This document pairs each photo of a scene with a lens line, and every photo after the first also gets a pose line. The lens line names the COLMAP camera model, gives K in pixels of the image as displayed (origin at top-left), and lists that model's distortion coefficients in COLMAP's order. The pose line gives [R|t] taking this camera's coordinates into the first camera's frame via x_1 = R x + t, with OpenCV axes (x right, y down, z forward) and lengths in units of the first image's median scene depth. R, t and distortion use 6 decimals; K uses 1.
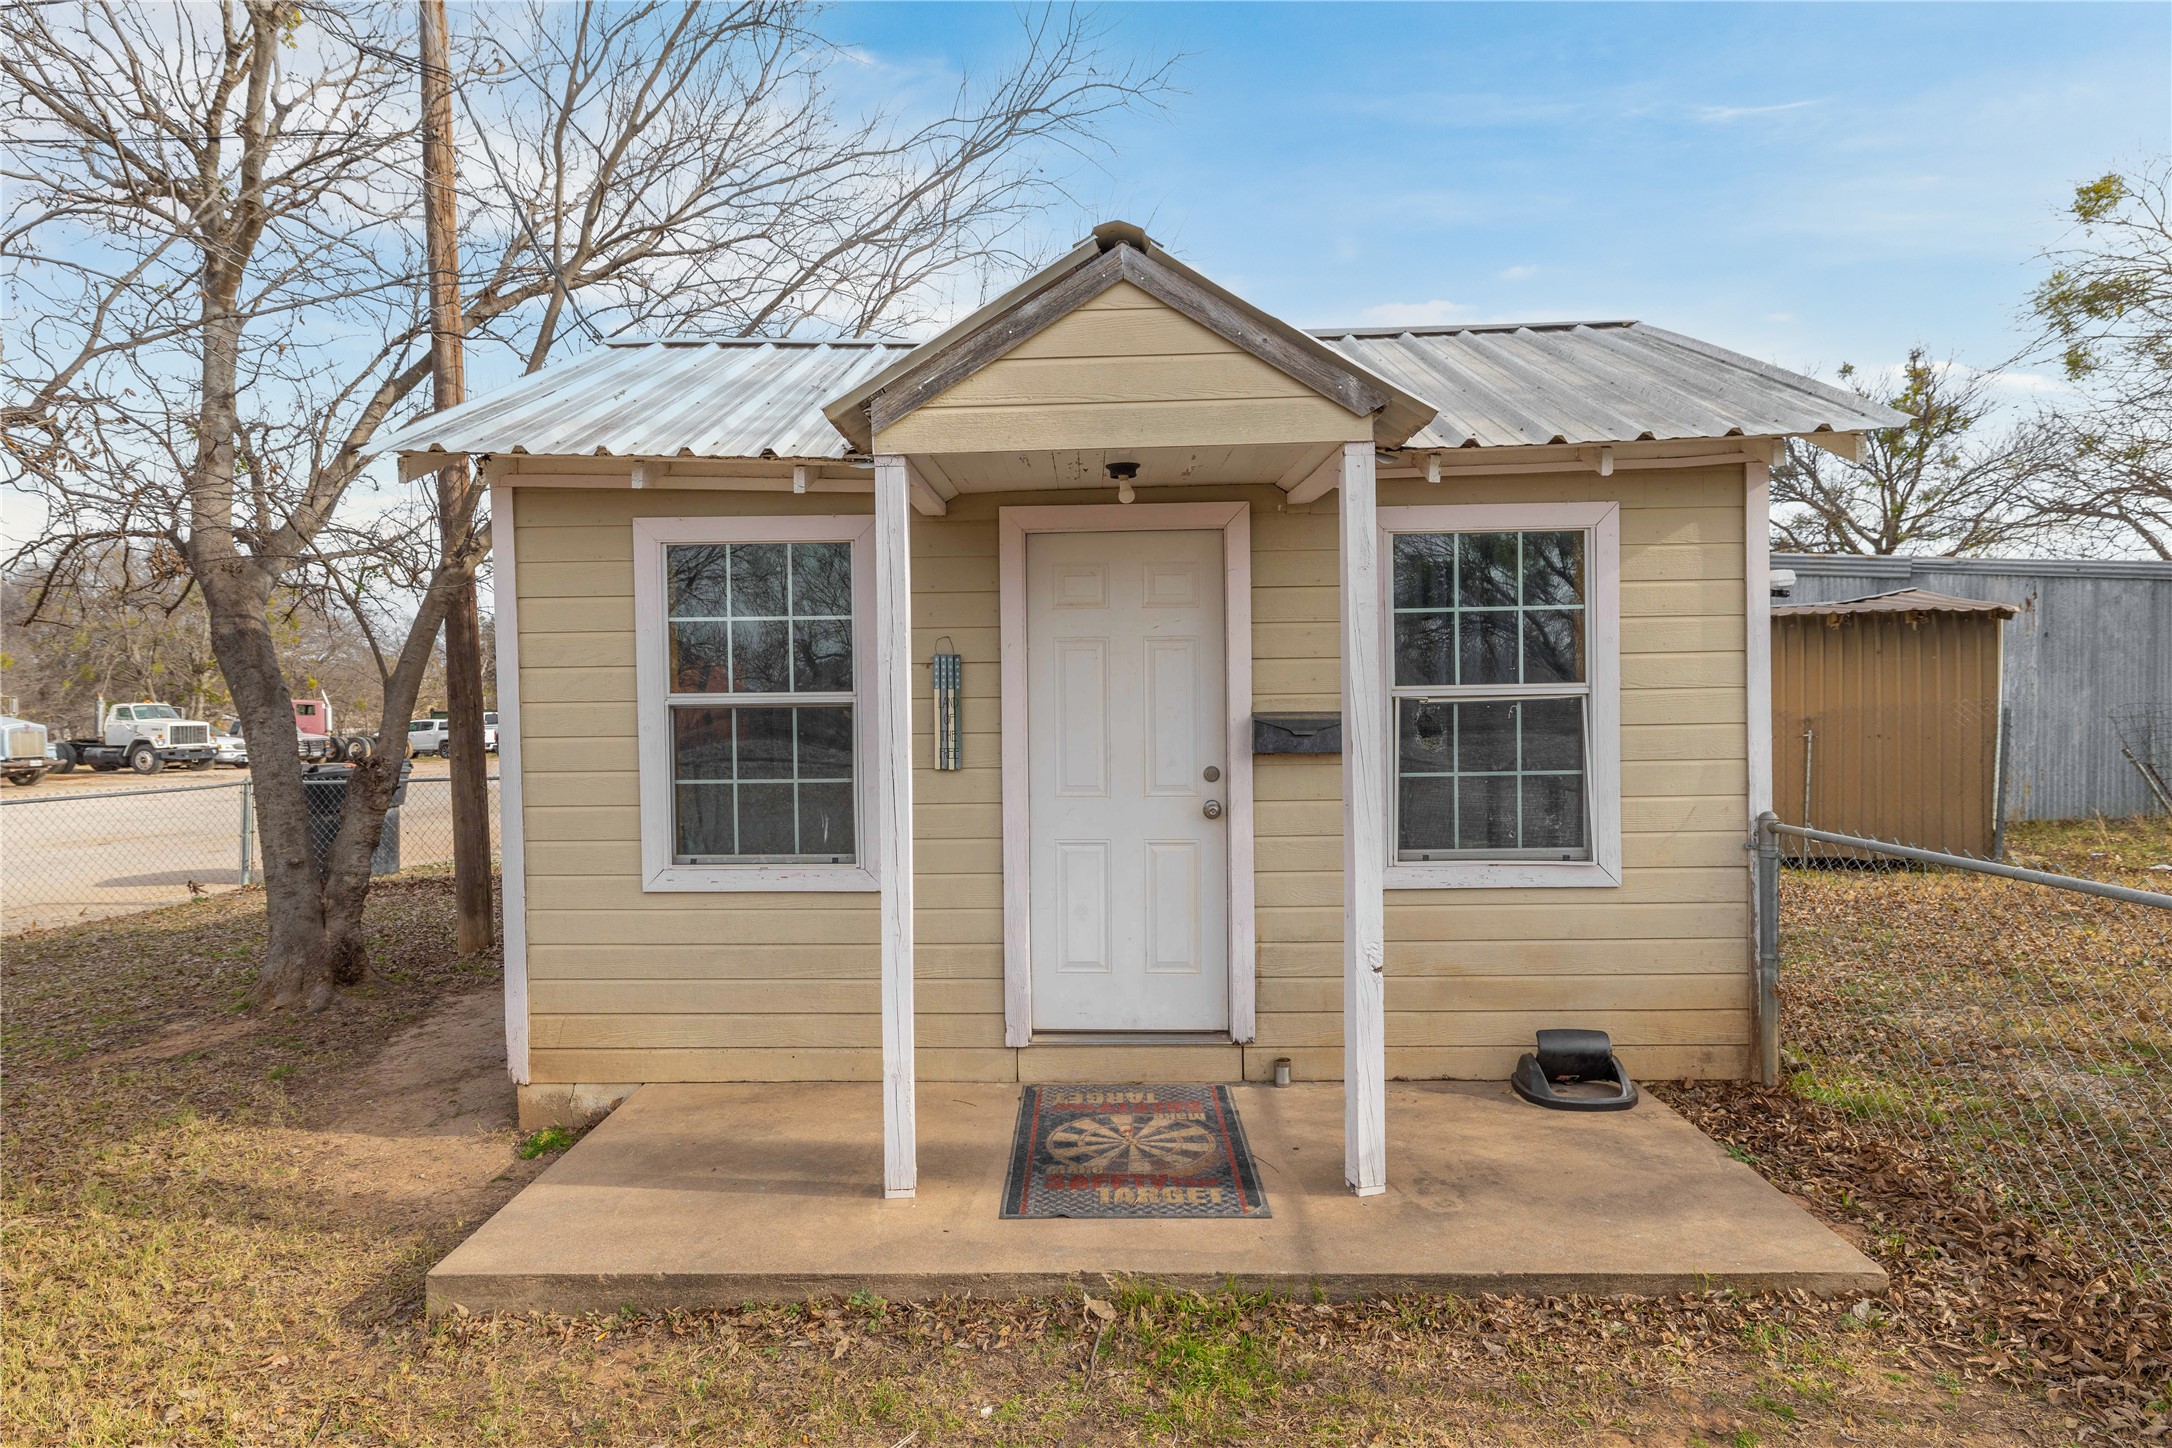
lens RADIAL K [[1177.0, 0, 1086.0], [0, 1177.0, 724.0], [0, 0, 1]] dist [0.003779, 0.000450]
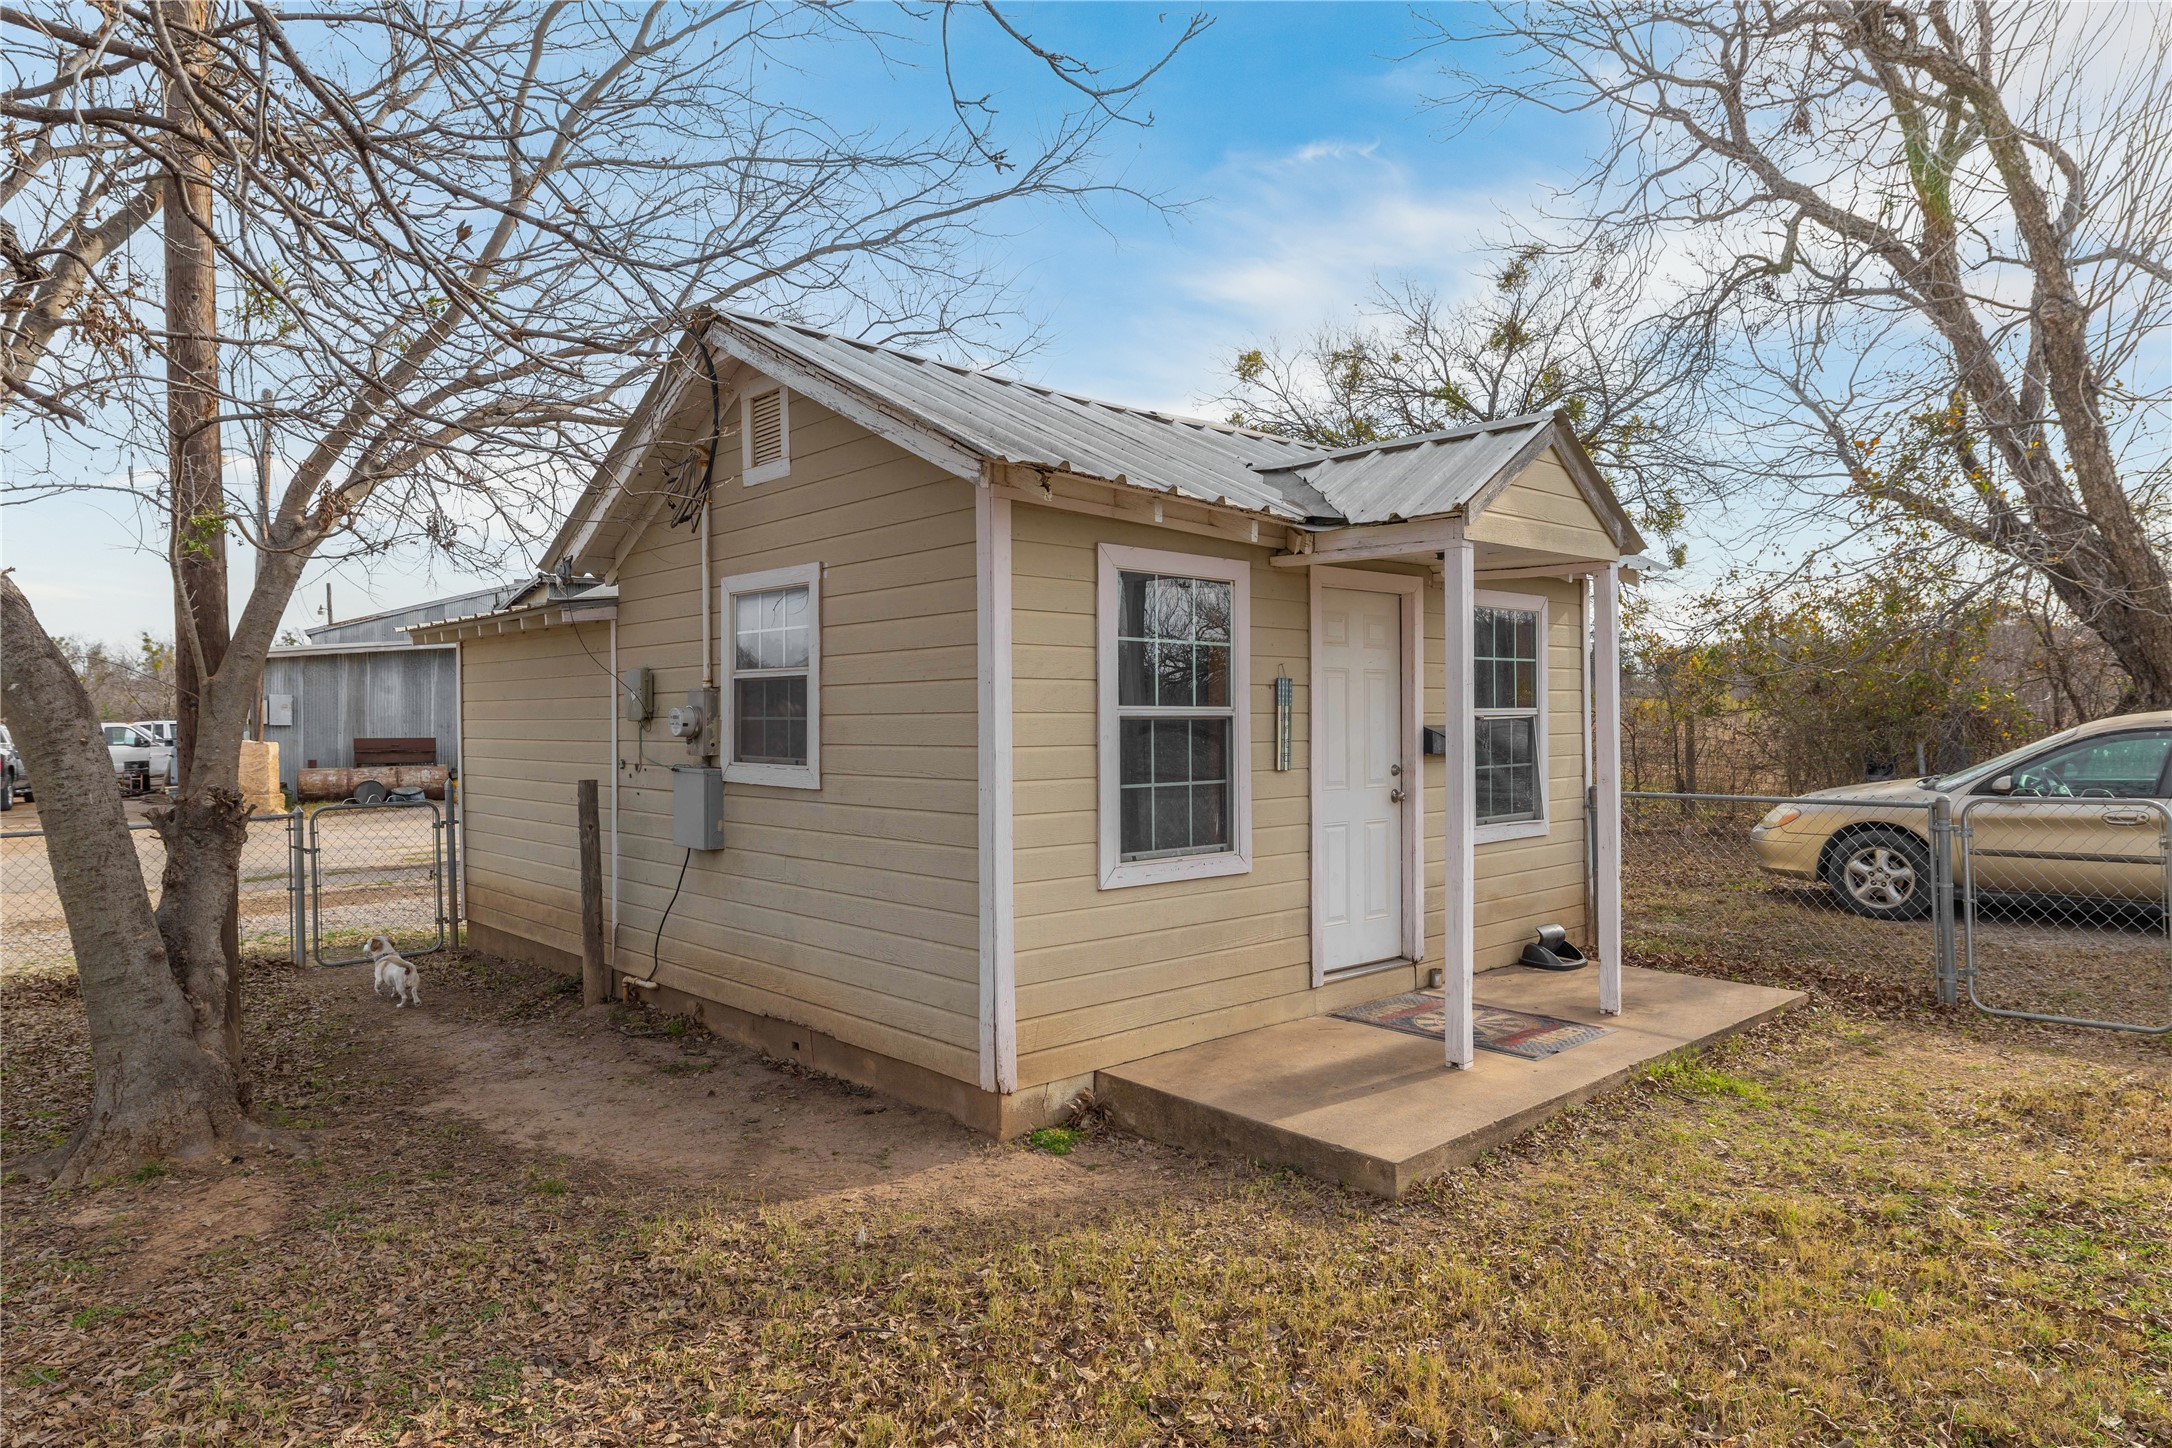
lens RADIAL K [[1323.1, 0, 1086.0], [0, 1323.1, 724.0], [0, 0, 1]] dist [-0.000863, -0.000361]
pose [[0.709464, 0.005941, 0.704716, -1.245969], [0.011121, 0.999746, -0.019624, 0.014918], [-0.704654, 0.021759, 0.709218, 0.153293]]
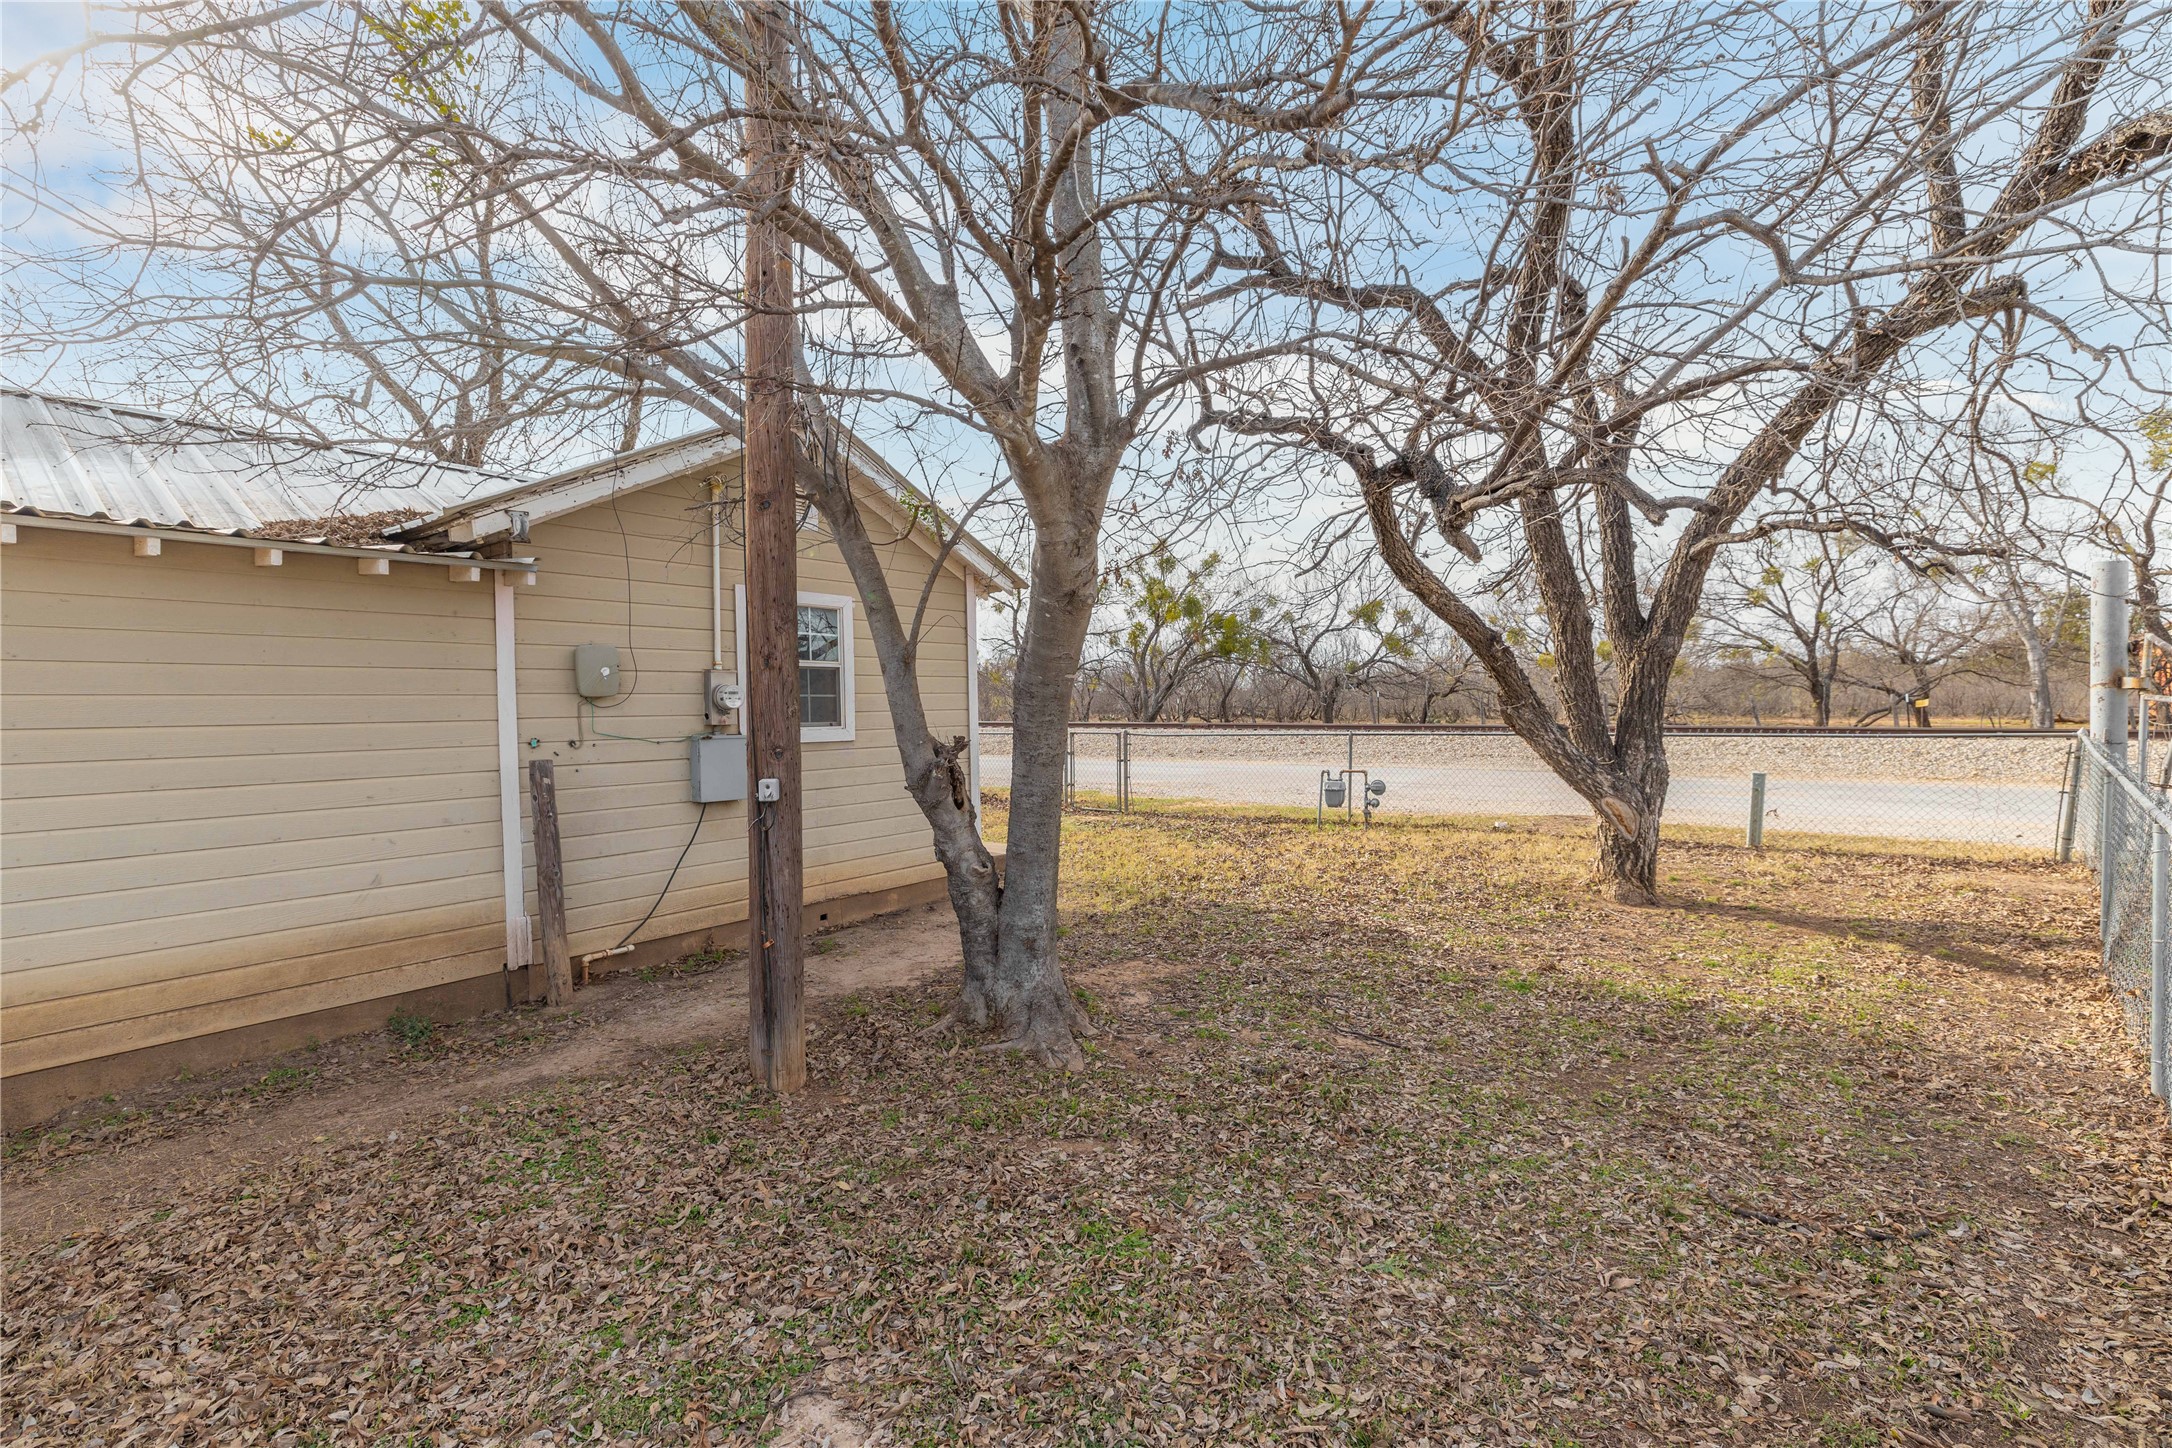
lens RADIAL K [[952.7, 0, 1086.0], [0, 952.7, 724.0], [0, 0, 1]] dist [0.000659, 0.000075]
pose [[-0.825613, 0.023603, 0.563742, -1.650102], [0.043598, 0.998806, 0.022032, 0.006861], [-0.562549, 0.042768, -0.825657, 2.274994]]
